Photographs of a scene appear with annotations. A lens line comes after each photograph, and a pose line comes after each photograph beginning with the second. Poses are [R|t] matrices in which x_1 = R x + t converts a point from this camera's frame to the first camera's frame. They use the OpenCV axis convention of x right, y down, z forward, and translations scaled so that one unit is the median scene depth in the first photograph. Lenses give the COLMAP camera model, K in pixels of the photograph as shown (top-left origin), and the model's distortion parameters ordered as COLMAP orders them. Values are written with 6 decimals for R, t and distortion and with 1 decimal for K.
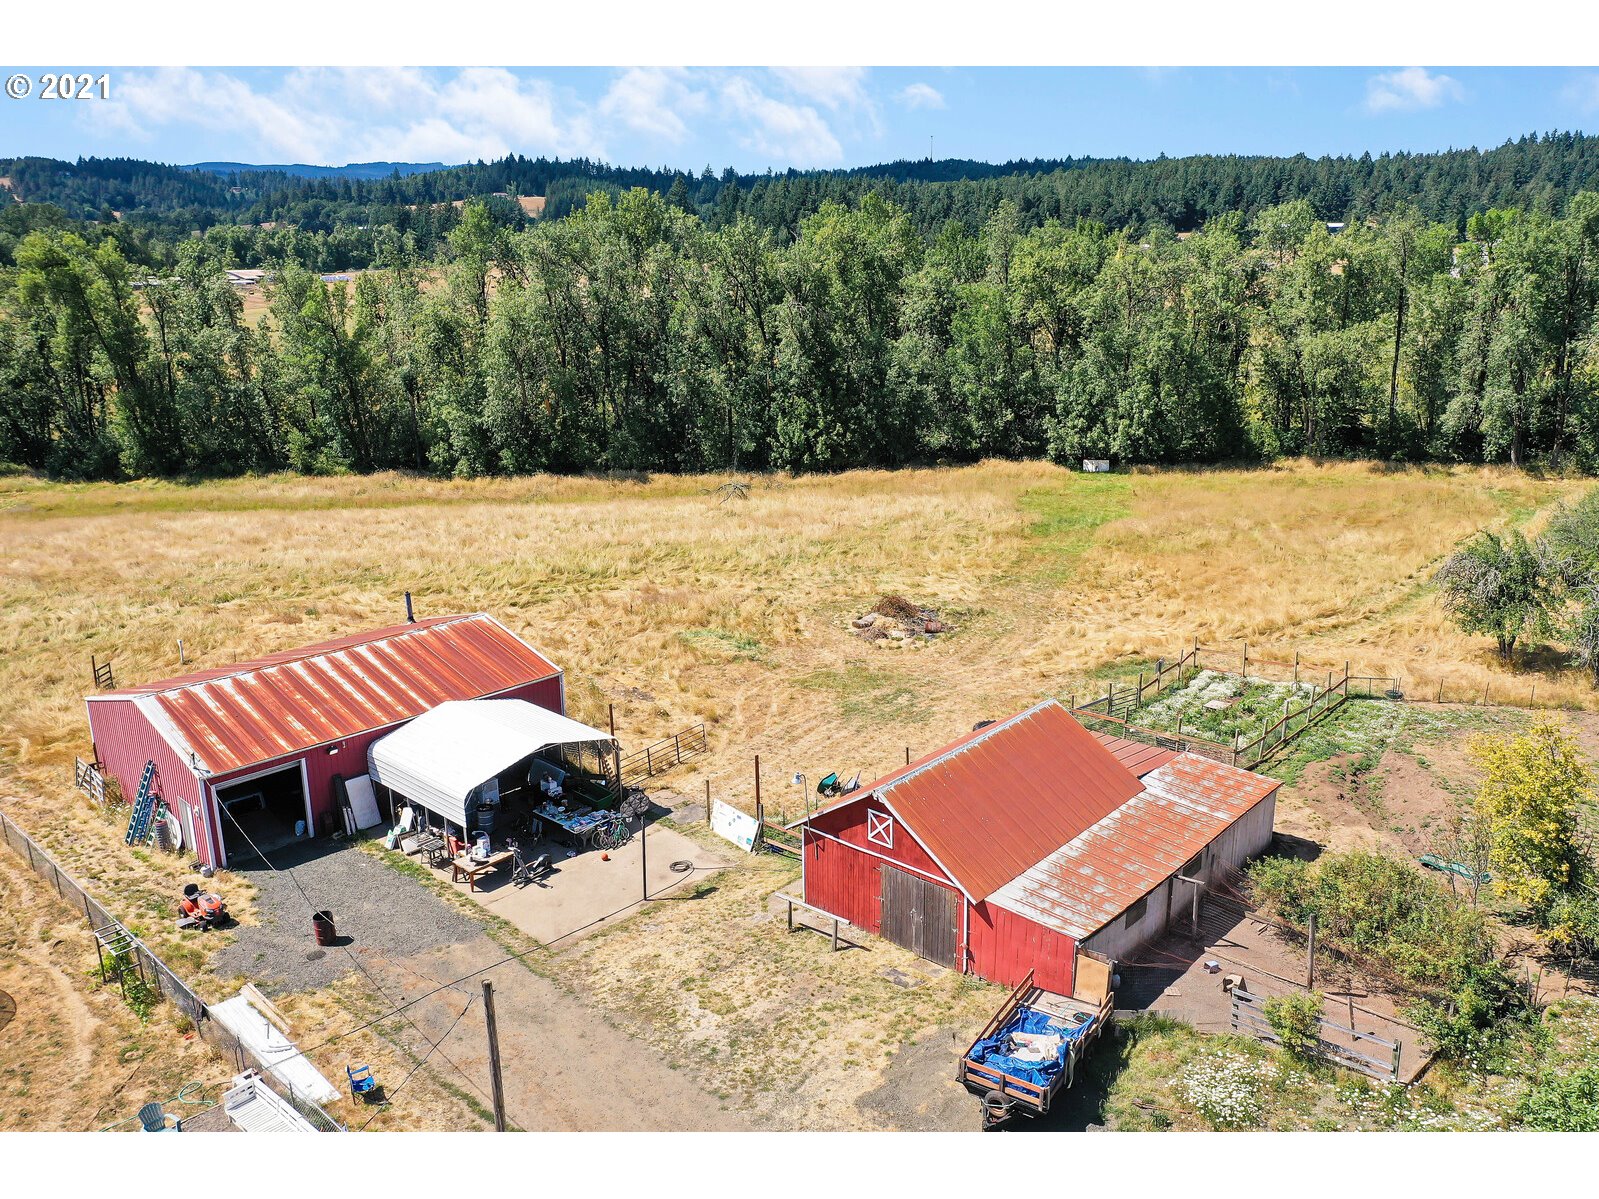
lens RADIAL K [[1249.1, 0, 799.5], [0, 1249.1, 599.5], [0, 0, 1]] dist [-0.011919, -0.005932]
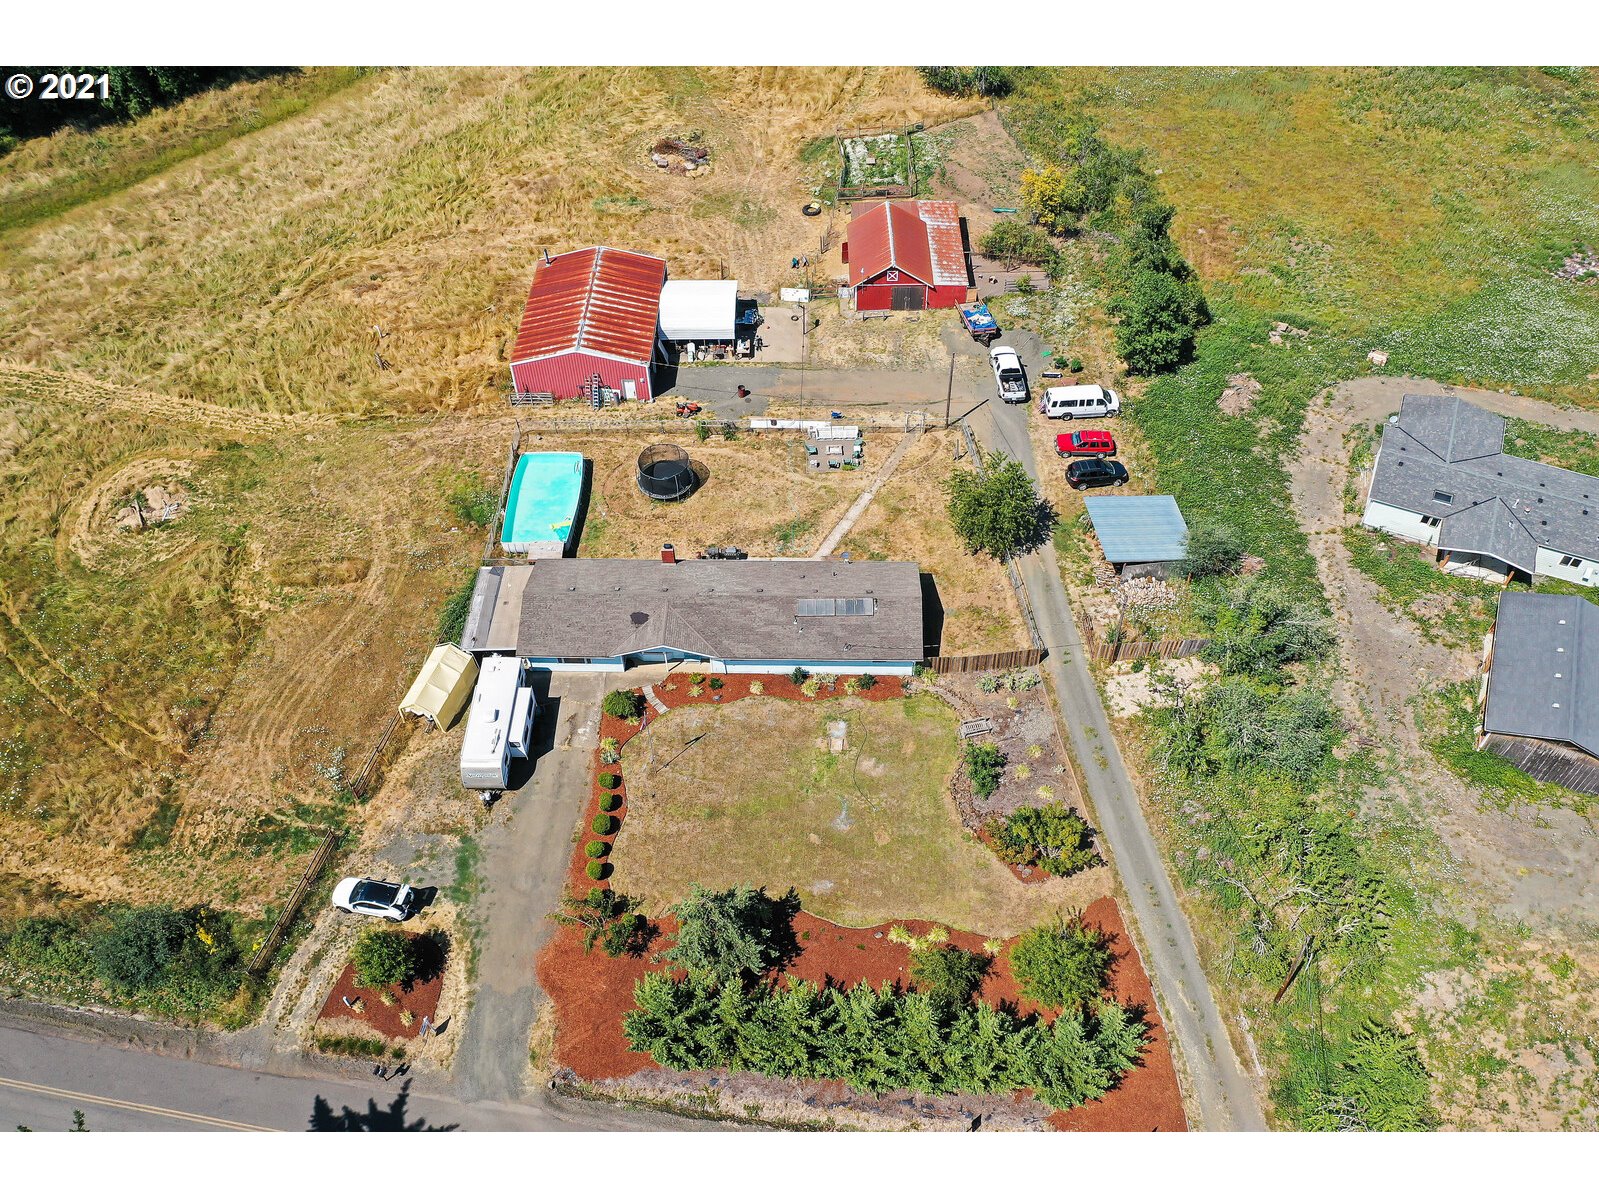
lens RADIAL K [[1238.7, 0, 799.5], [0, 1238.7, 599.5], [0, 0, 1]] dist [-0.008038, -0.003234]
pose [[0.738658, -0.508091, 0.442976, -1.040058], [0.187412, 0.786043, 0.589079, -0.570809], [-0.647504, -0.352109, 0.675839, -0.638746]]
